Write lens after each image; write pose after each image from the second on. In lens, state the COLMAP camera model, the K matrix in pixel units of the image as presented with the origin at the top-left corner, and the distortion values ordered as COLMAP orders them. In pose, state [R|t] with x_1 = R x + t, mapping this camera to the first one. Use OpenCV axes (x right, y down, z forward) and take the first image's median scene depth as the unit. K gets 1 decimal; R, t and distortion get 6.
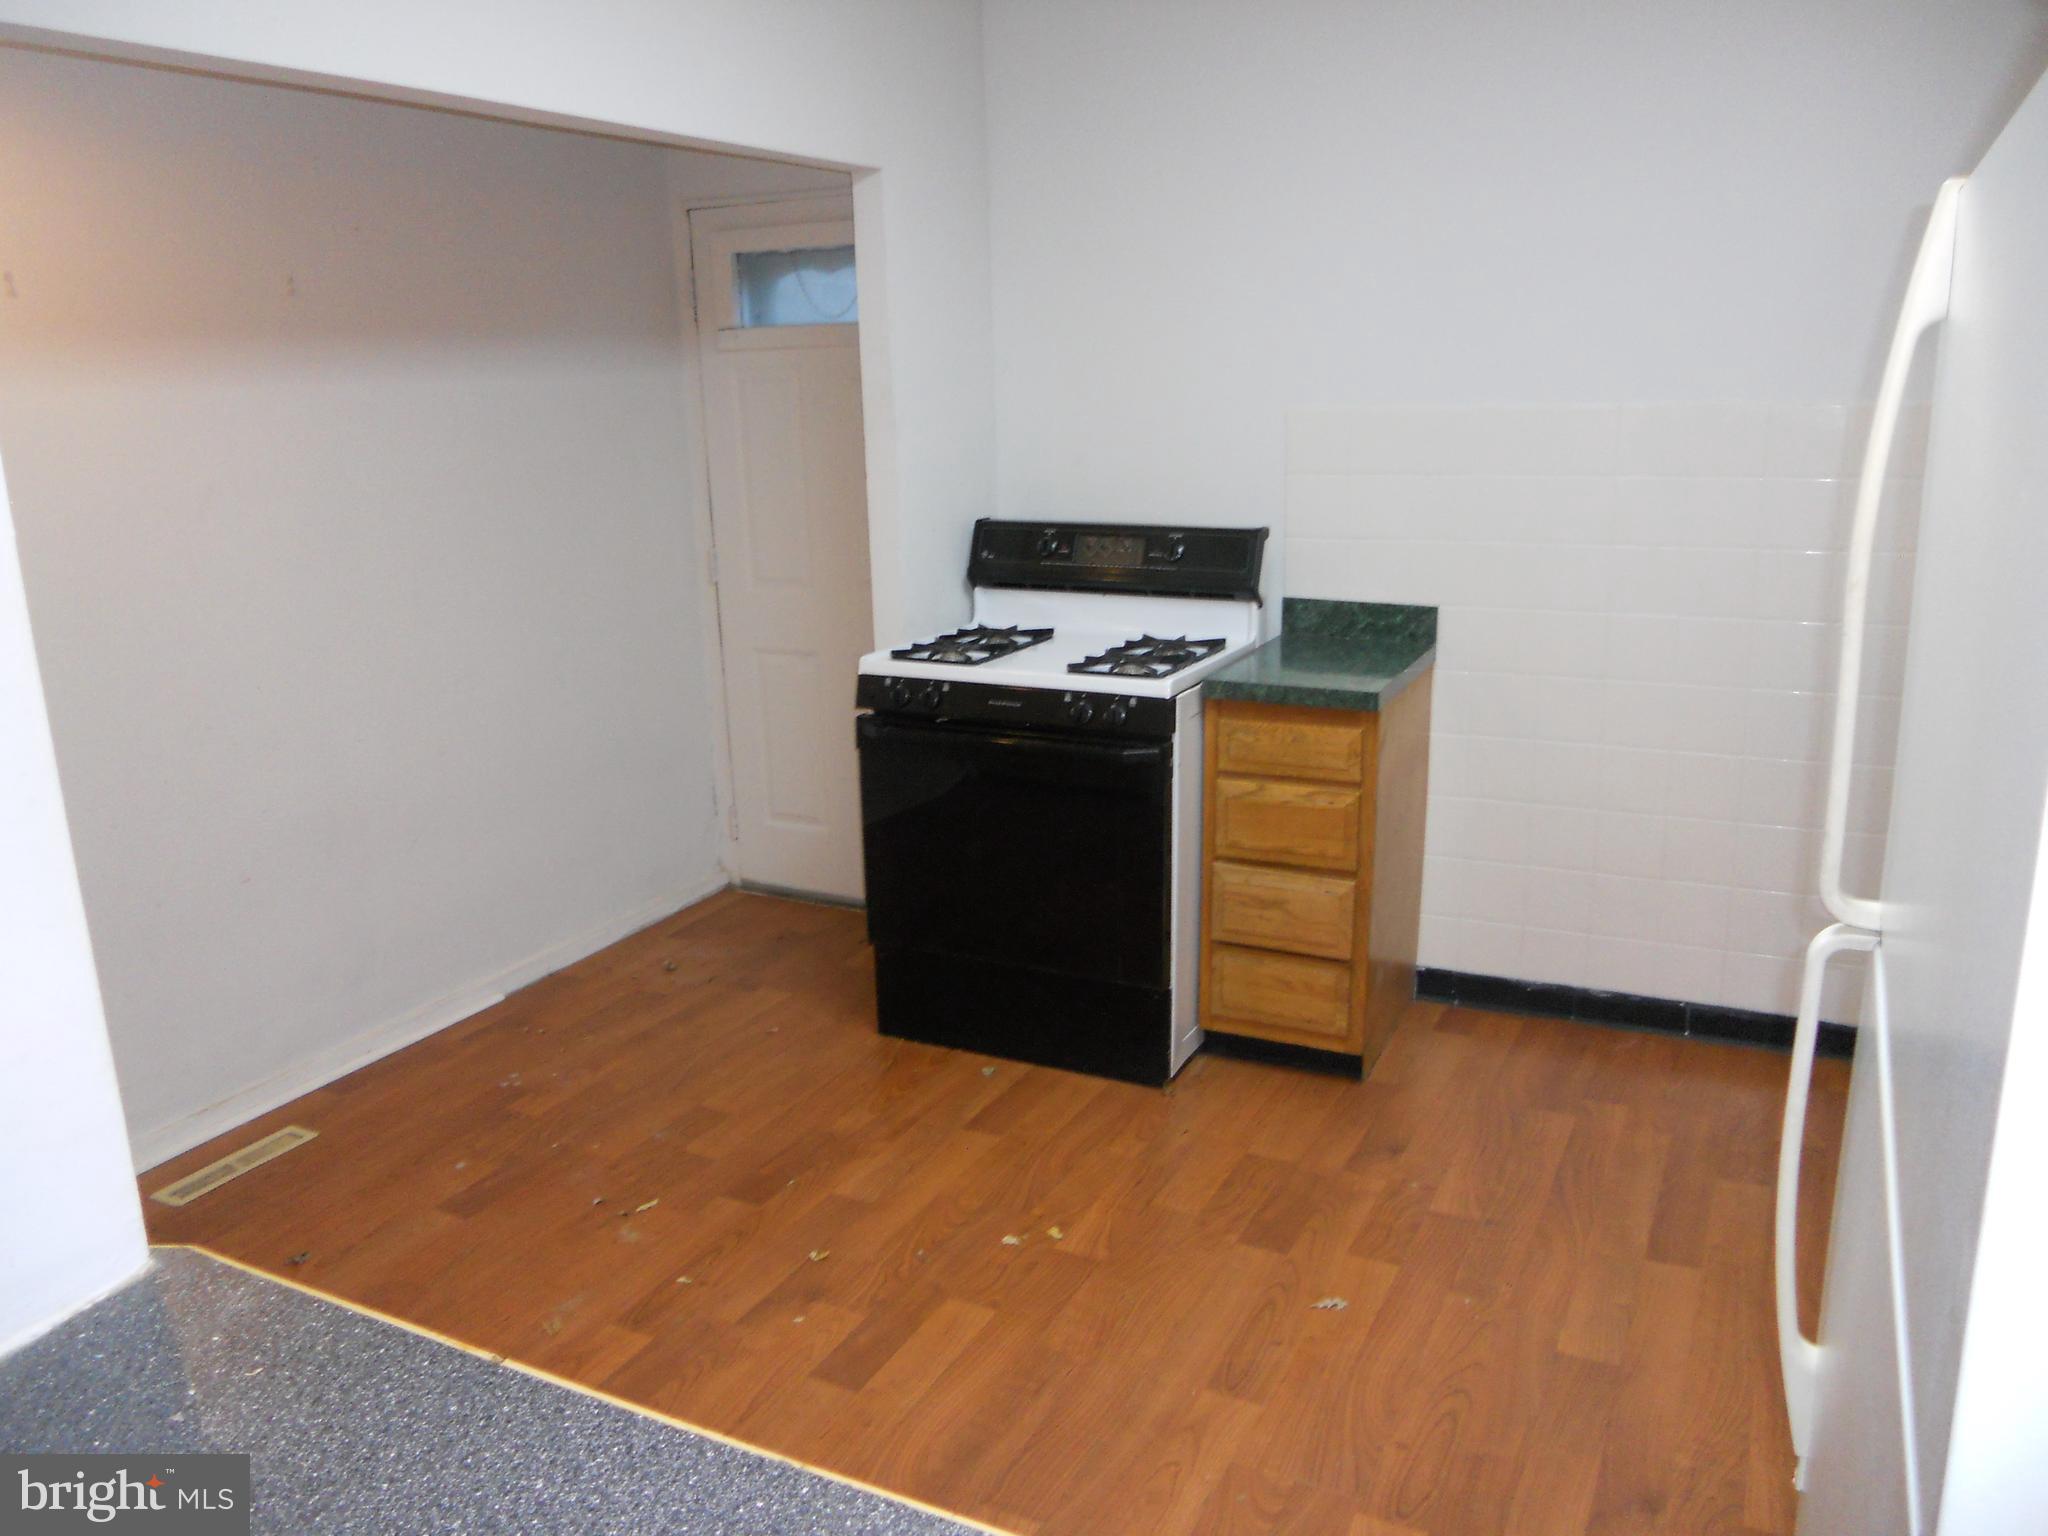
lens RADIAL K [[1533.3, 0, 1015.4], [0, 1533.3, 775.8], [0, 0, 1]] dist [-0.082645, 0.048817]
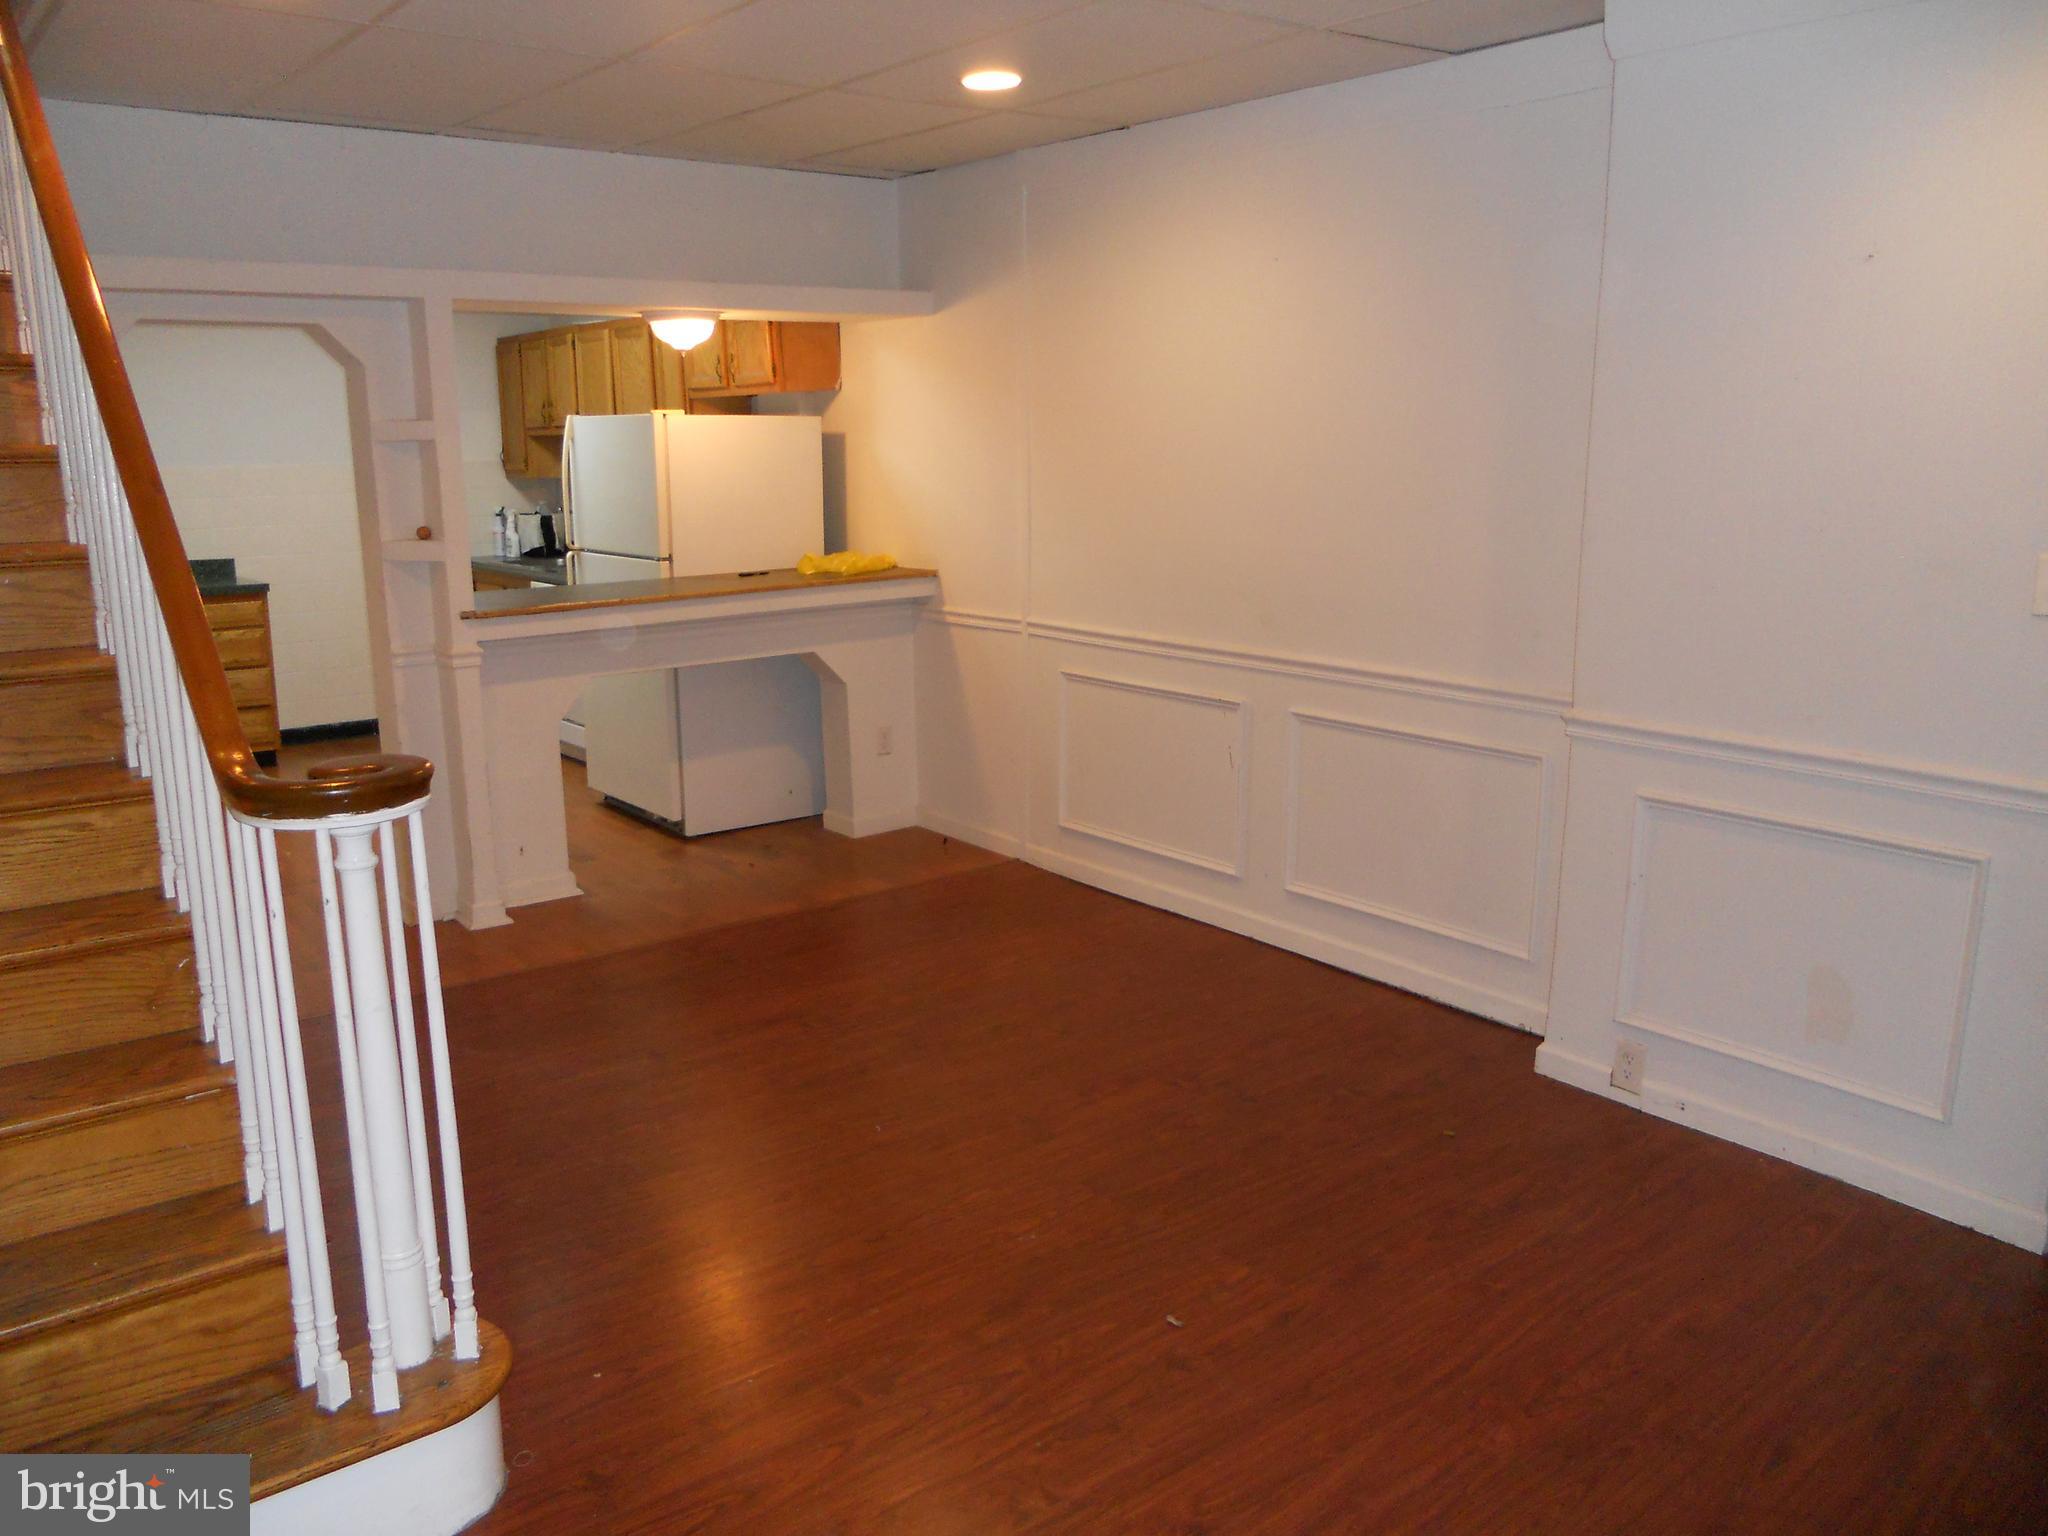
lens RADIAL K [[1549.3, 0, 1024.0], [0, 1549.3, 768.0], [0, 0, 1]] dist [-0.037299, -0.003812]
pose [[0.412974, -0.164832, 0.895702, -1.425733], [0.222193, 0.972003, 0.076428, 0.295305], [-0.883223, 0.167456, 0.438037, -1.013999]]
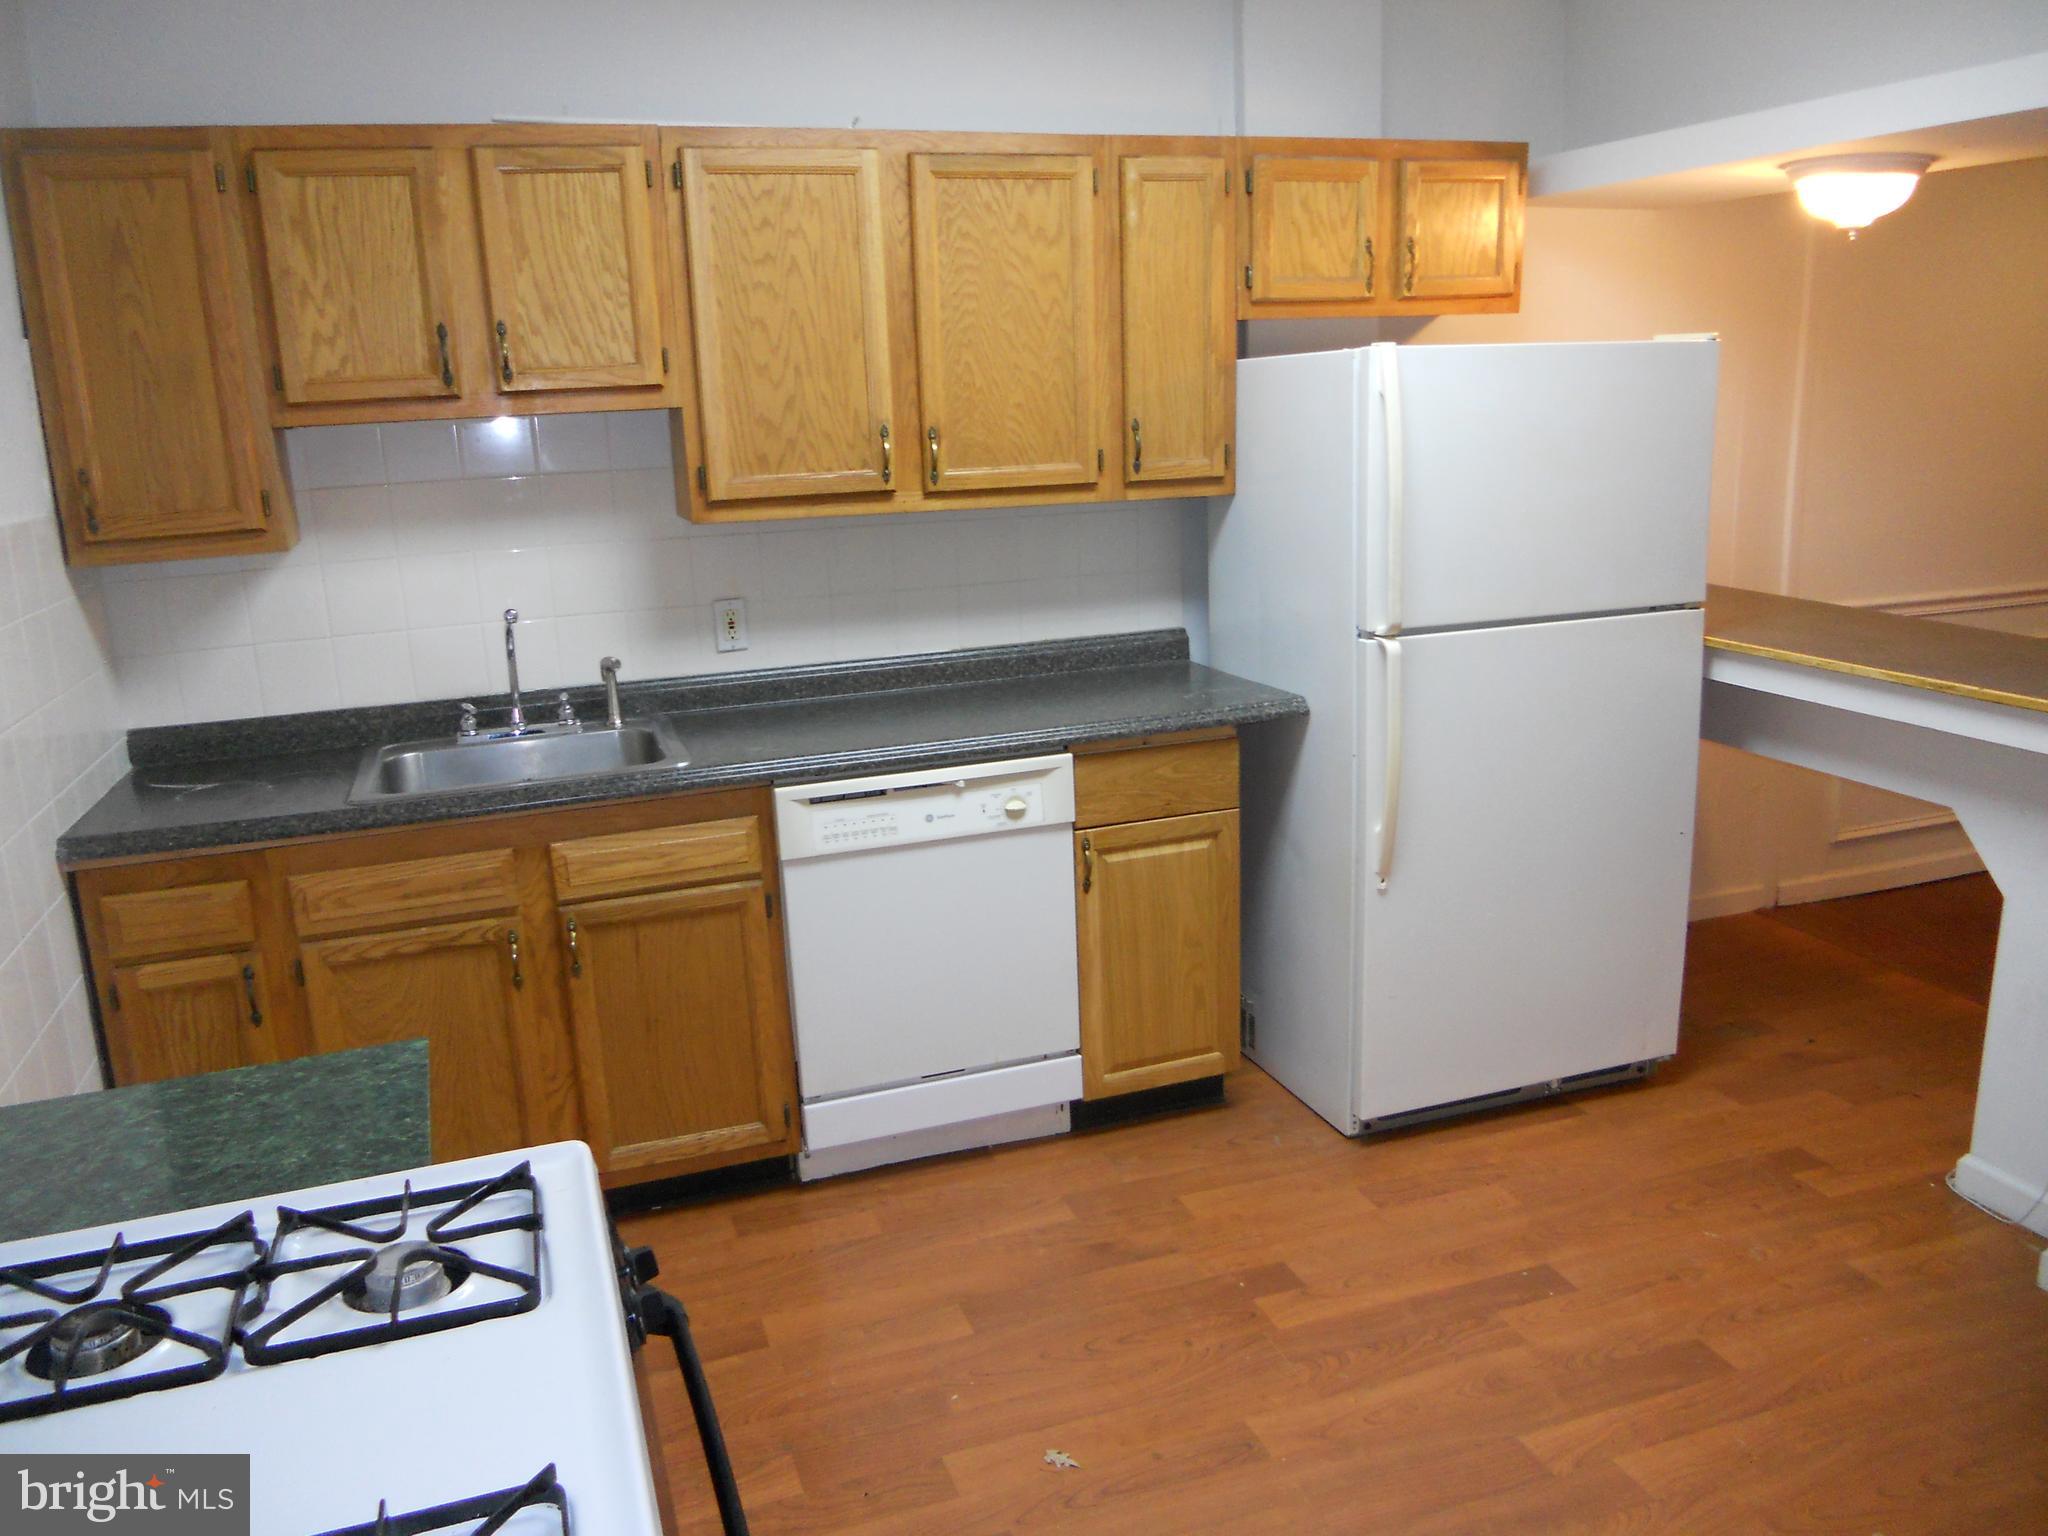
lens RADIAL K [[1533.3, 0, 1015.4], [0, 1533.3, 775.8], [0, 0, 1]] dist [-0.082645, 0.048817]
pose [[-0.726360, -0.109221, 0.678581, -0.271963], [0.226697, 0.893974, 0.386548, -0.297357], [-0.648853, 0.434605, -0.624586, 1.125287]]
